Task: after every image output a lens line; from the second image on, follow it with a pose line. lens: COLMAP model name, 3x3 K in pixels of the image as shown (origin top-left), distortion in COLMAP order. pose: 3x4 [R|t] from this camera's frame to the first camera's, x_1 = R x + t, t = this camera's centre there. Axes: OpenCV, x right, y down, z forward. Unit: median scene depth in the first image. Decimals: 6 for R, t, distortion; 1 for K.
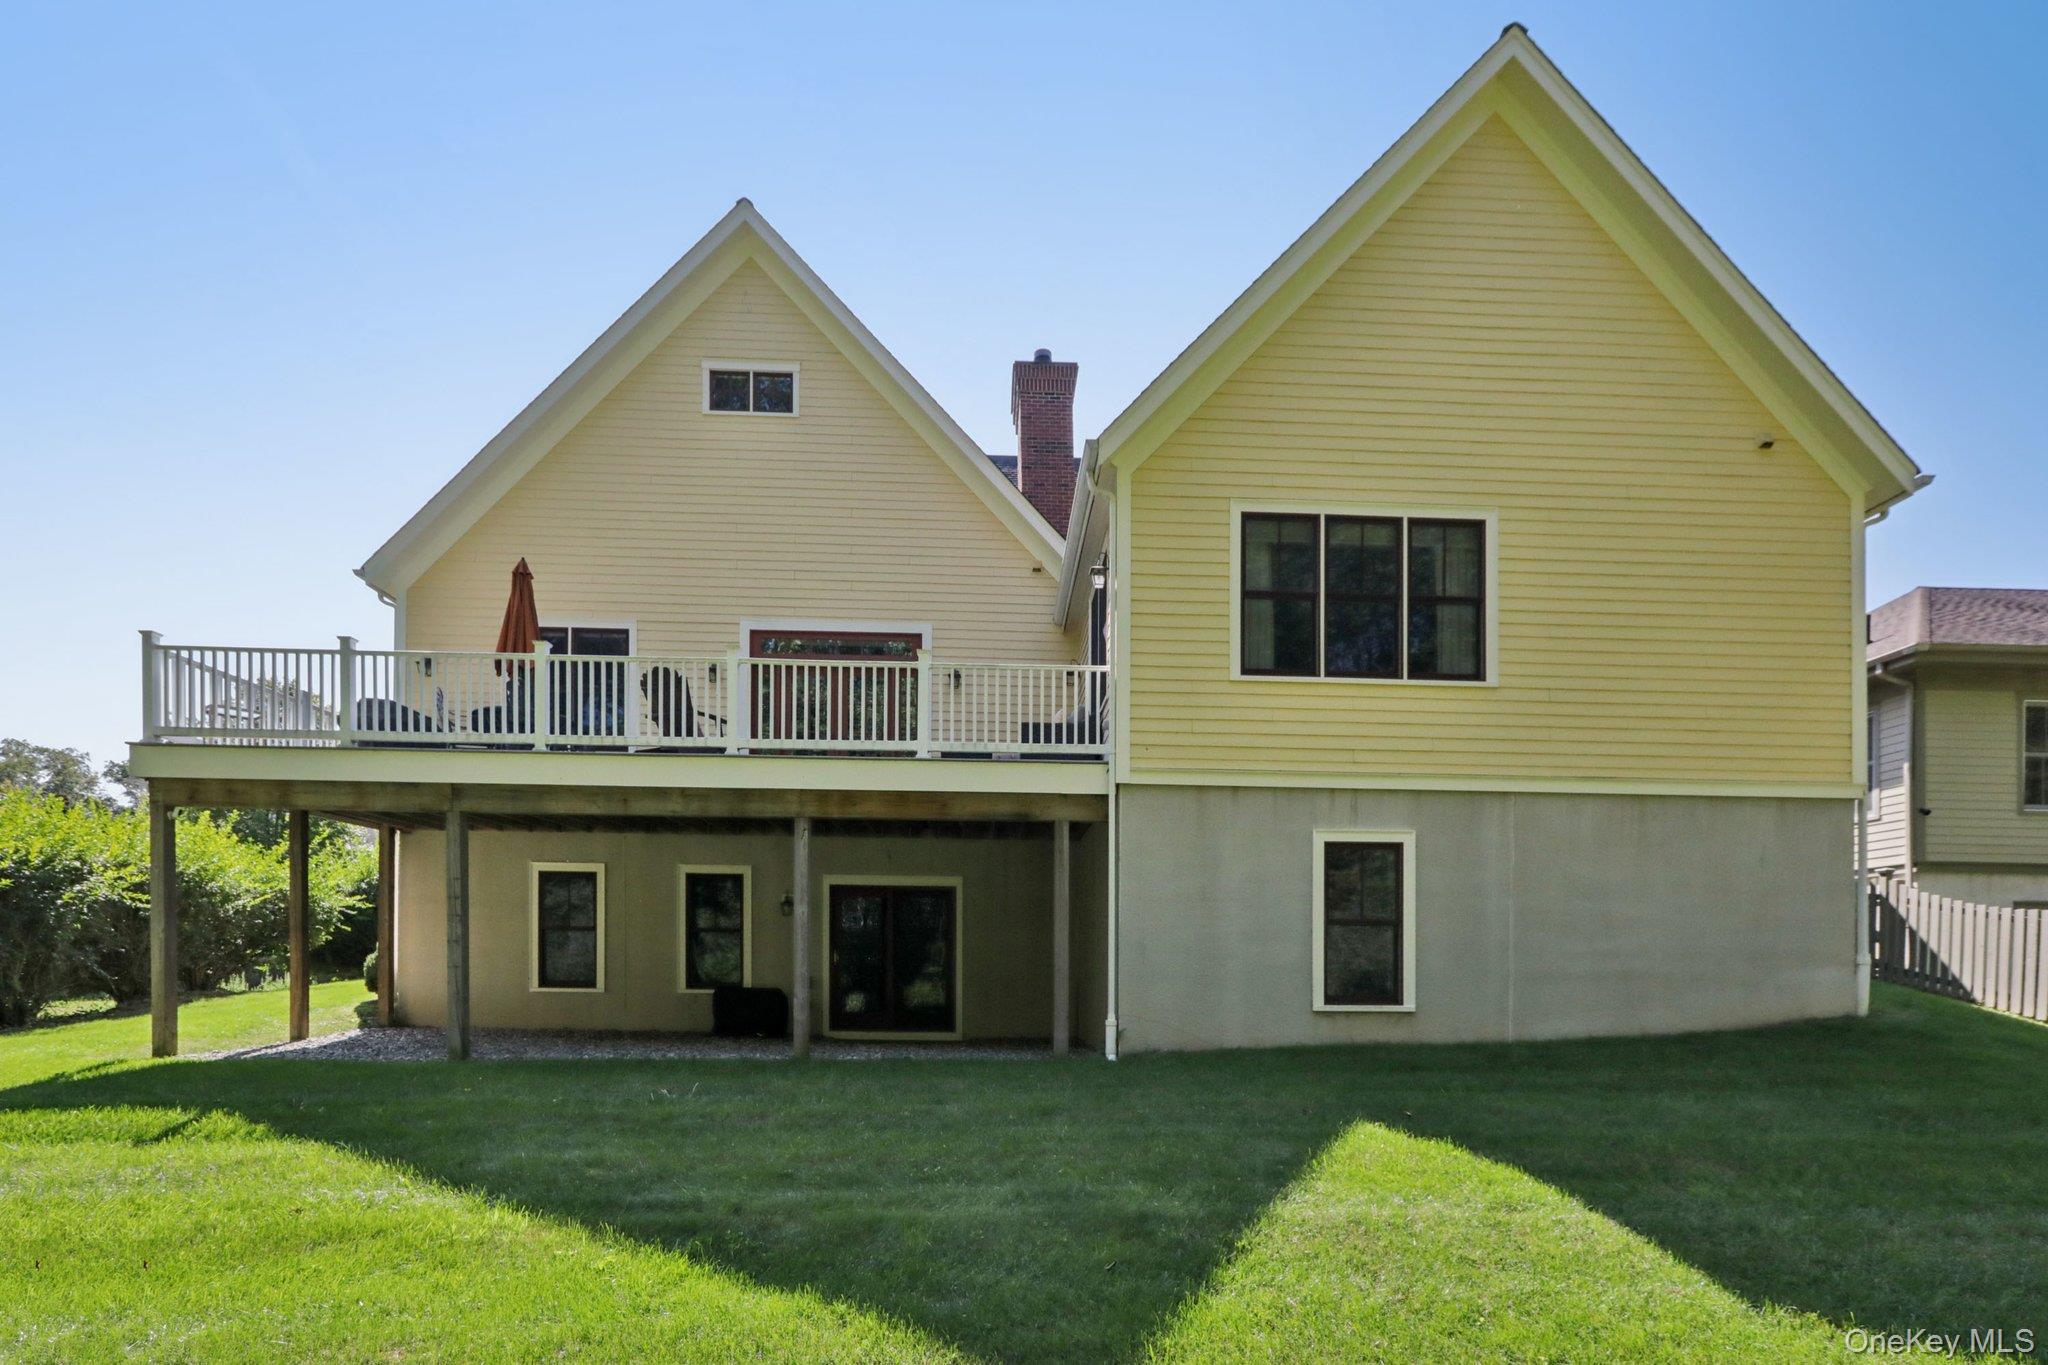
lens RADIAL K [[949.7, 0, 1023.9], [0, 949.7, 776.7], [0, 0, 1]] dist [0.019516, 0.000036]
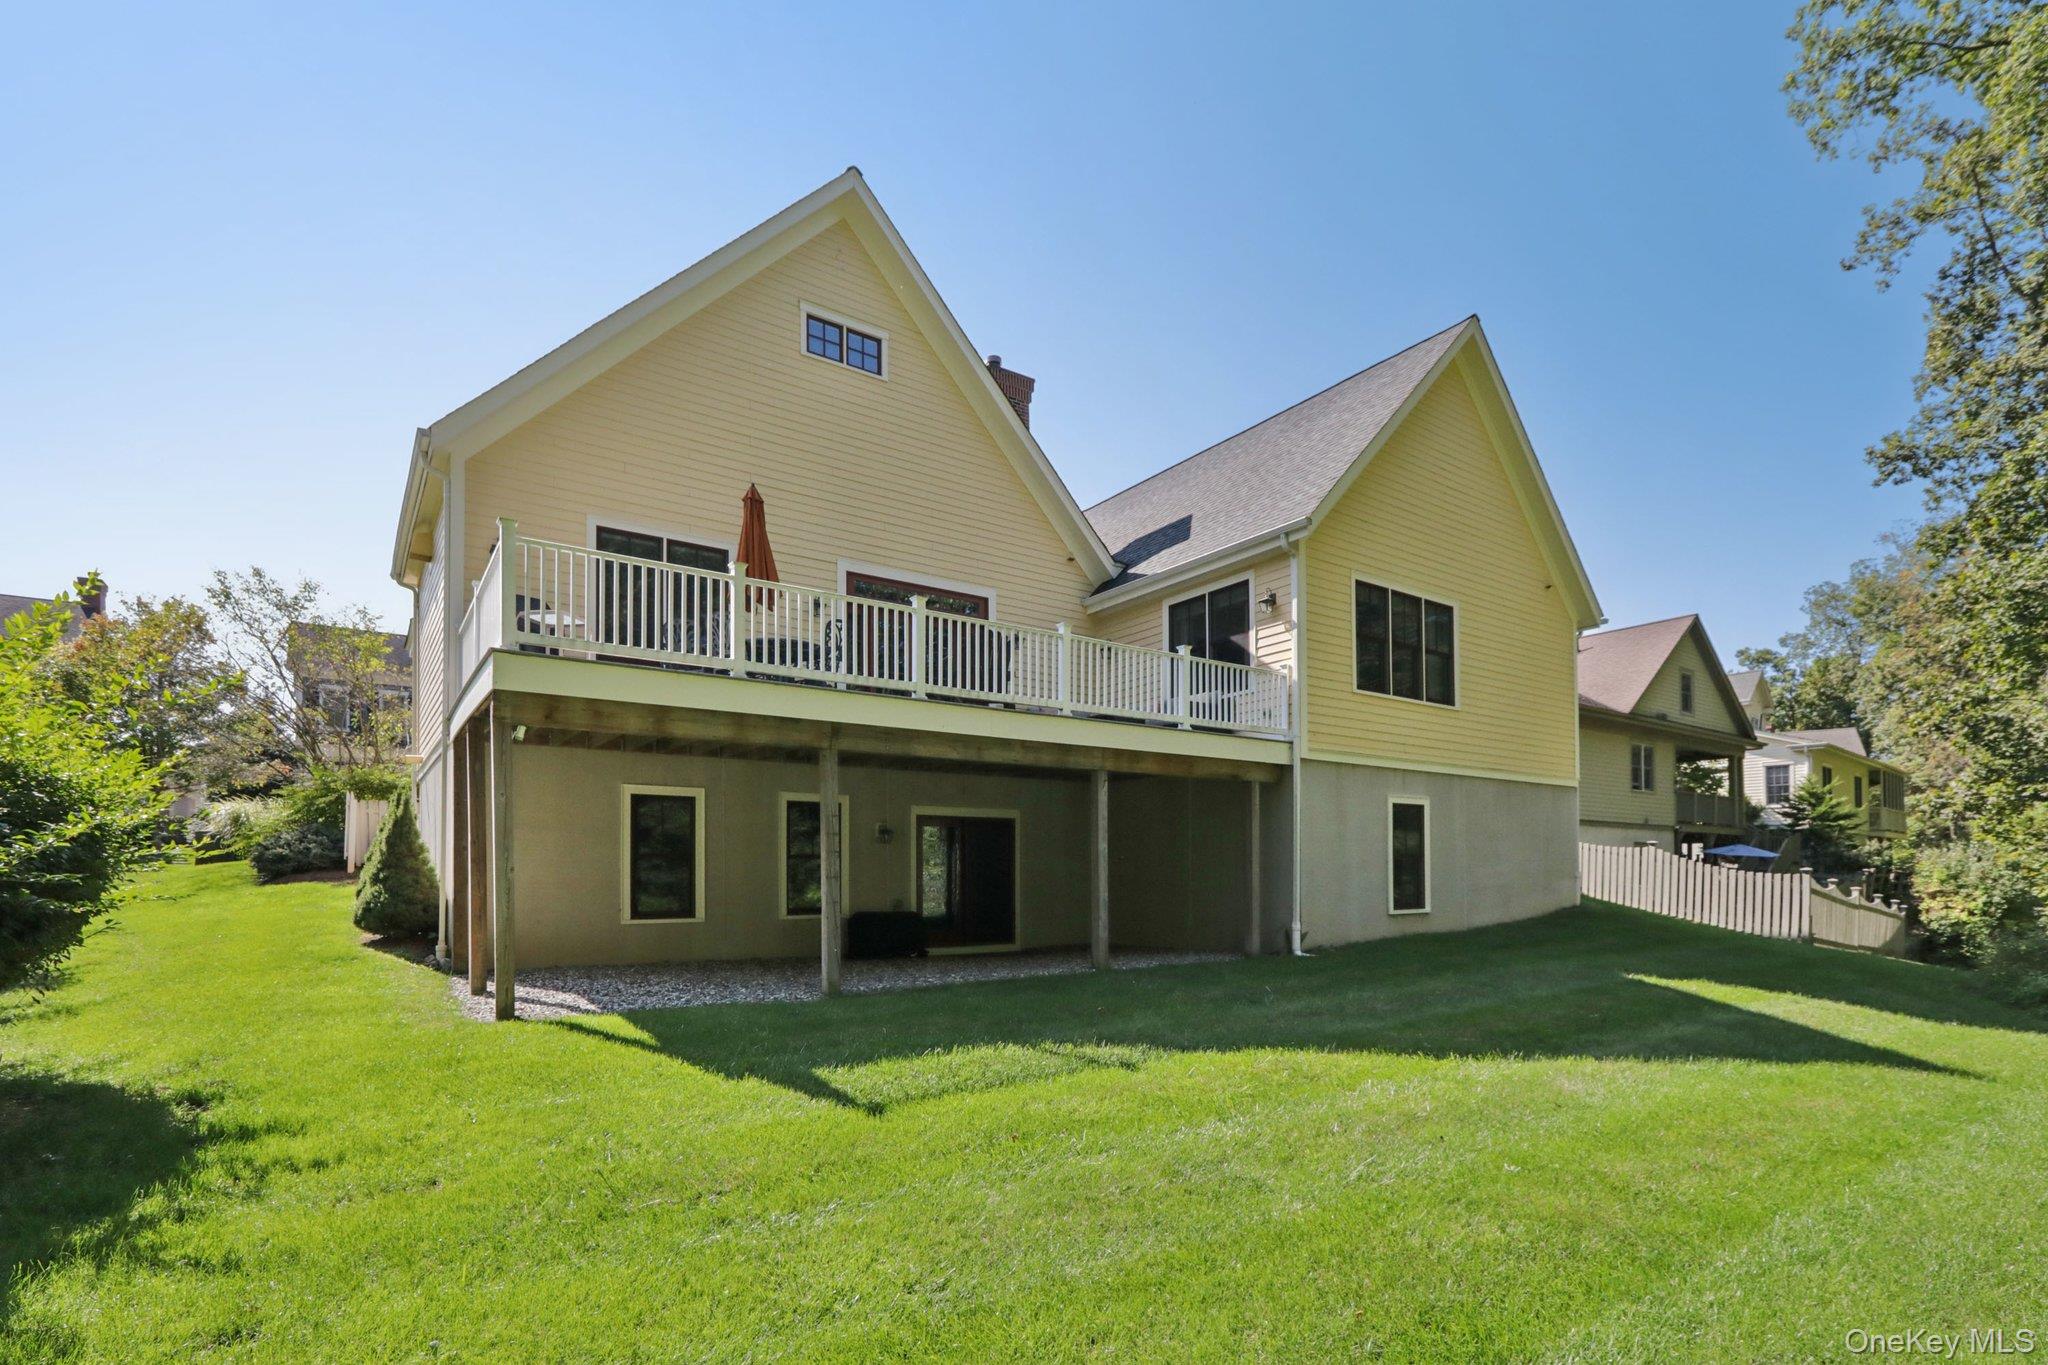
lens RADIAL K [[928.5, 0, 1007.7], [0, 928.5, 677.9], [0, 0, 1]] dist [0.000431, 0.000150]
pose [[0.846157, 0.096393, 0.524144, -0.960634], [-0.091539, 0.995178, -0.035241, -0.021976], [-0.525013, -0.018160, 0.850900, 0.053145]]
